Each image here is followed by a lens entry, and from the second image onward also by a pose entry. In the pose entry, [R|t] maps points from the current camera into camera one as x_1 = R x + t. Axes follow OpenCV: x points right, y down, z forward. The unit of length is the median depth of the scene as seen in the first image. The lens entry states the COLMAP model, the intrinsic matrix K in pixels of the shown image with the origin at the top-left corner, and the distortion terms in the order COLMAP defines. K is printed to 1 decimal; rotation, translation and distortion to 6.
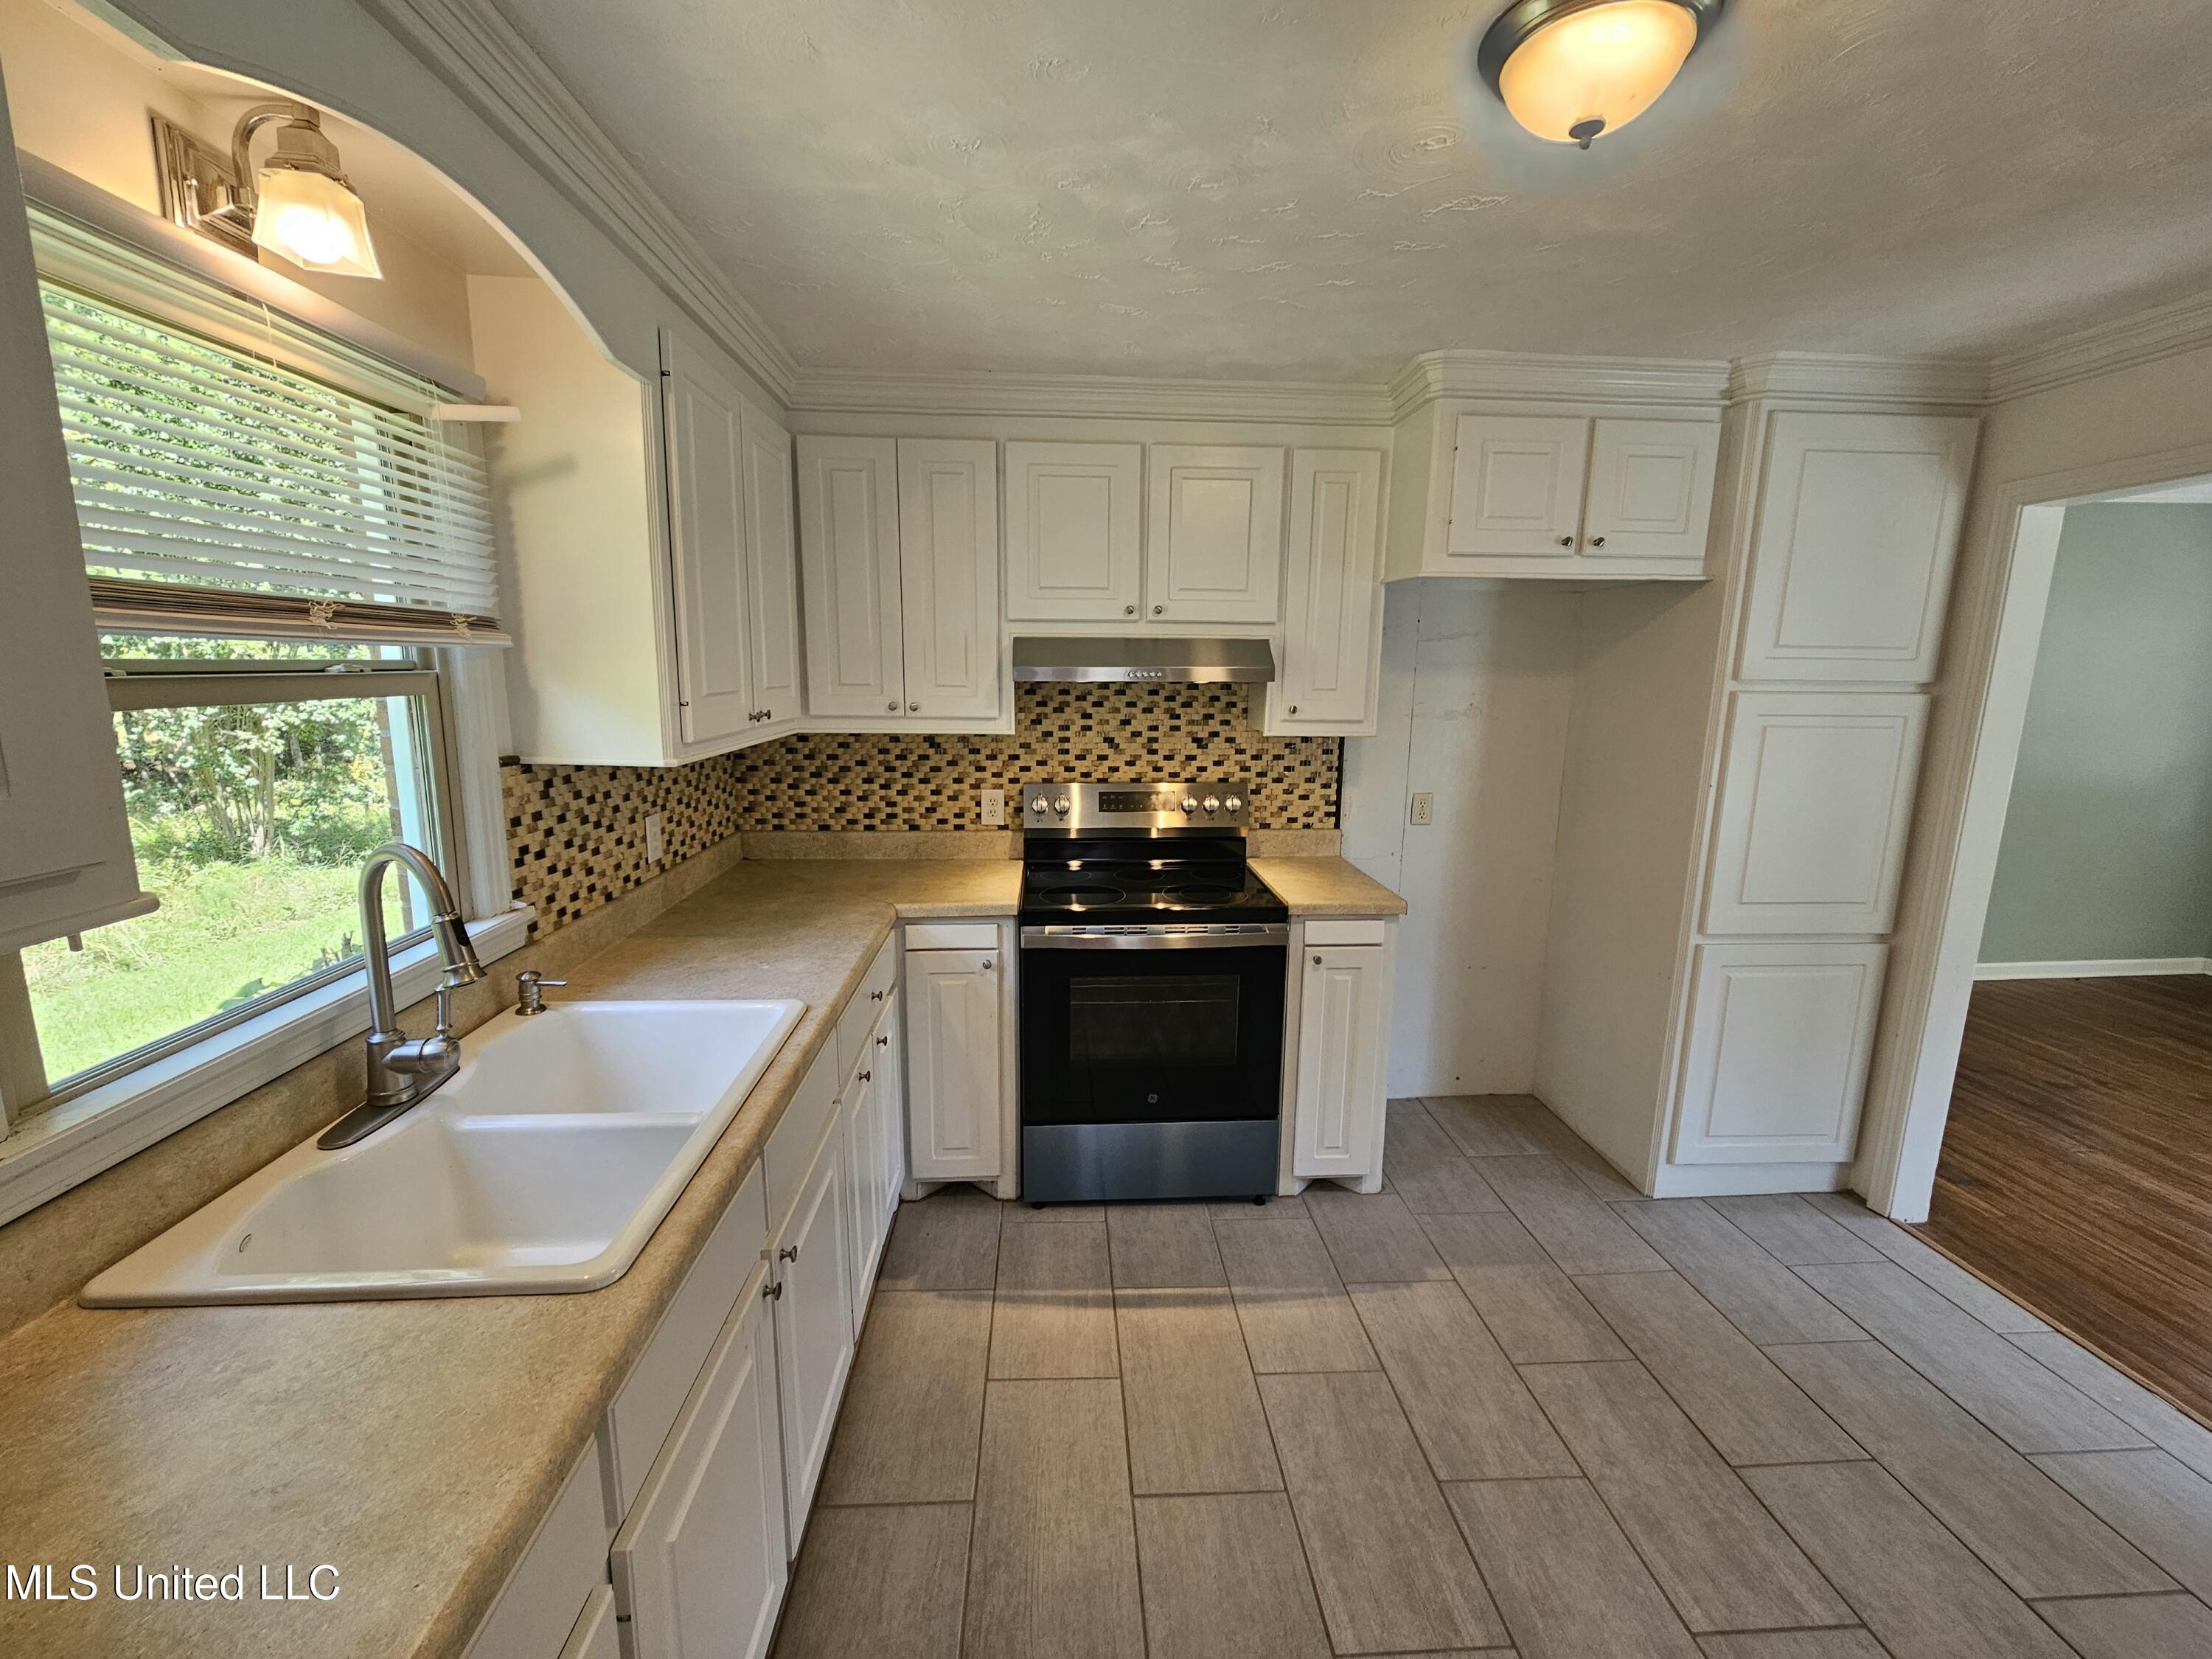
lens RADIAL K [[913.5, 0, 1106.2], [0, 913.5, 827.2], [0, 0, 1]] dist [0.002493, 0.002191]
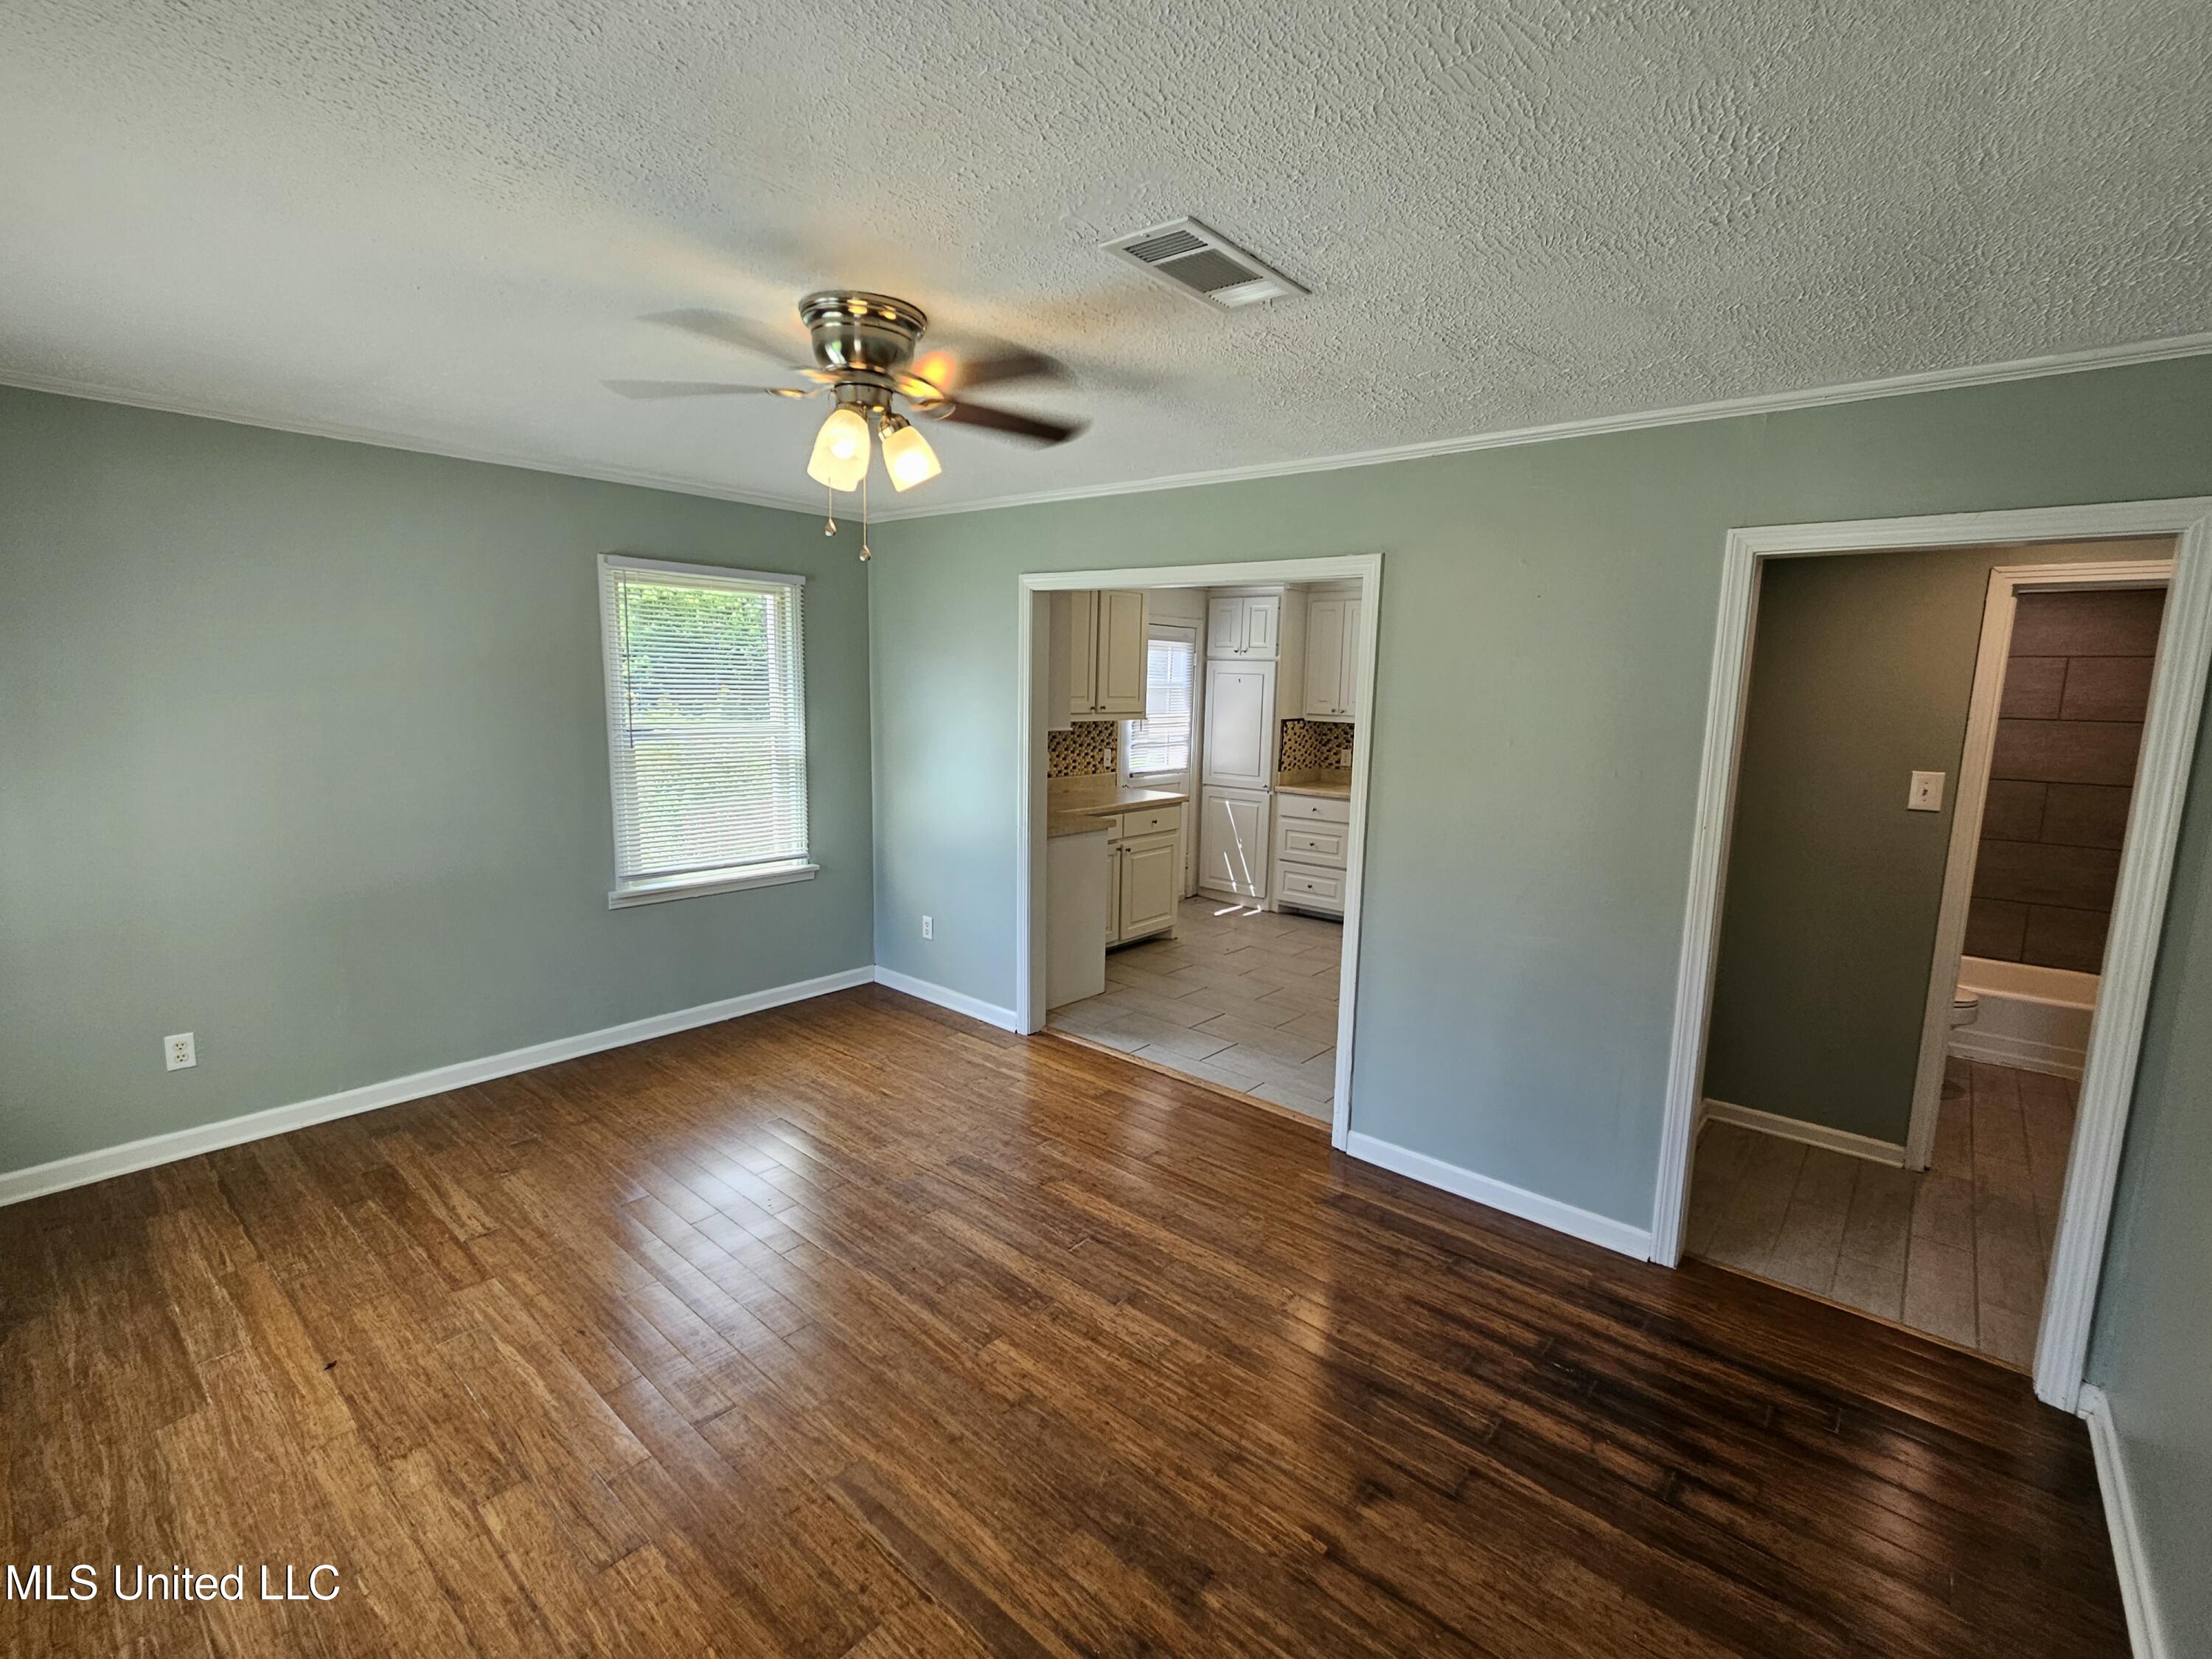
lens RADIAL K [[999.9, 0, 1098.7], [0, 999.9, 826.1], [0, 0, 1]] dist [-0.004559, 0.002817]
pose [[-0.700980, 0.081411, -0.708519, 2.265357], [-0.153295, 0.953043, 0.261171, -0.315134], [0.696511, 0.291689, -0.655584, 1.715639]]
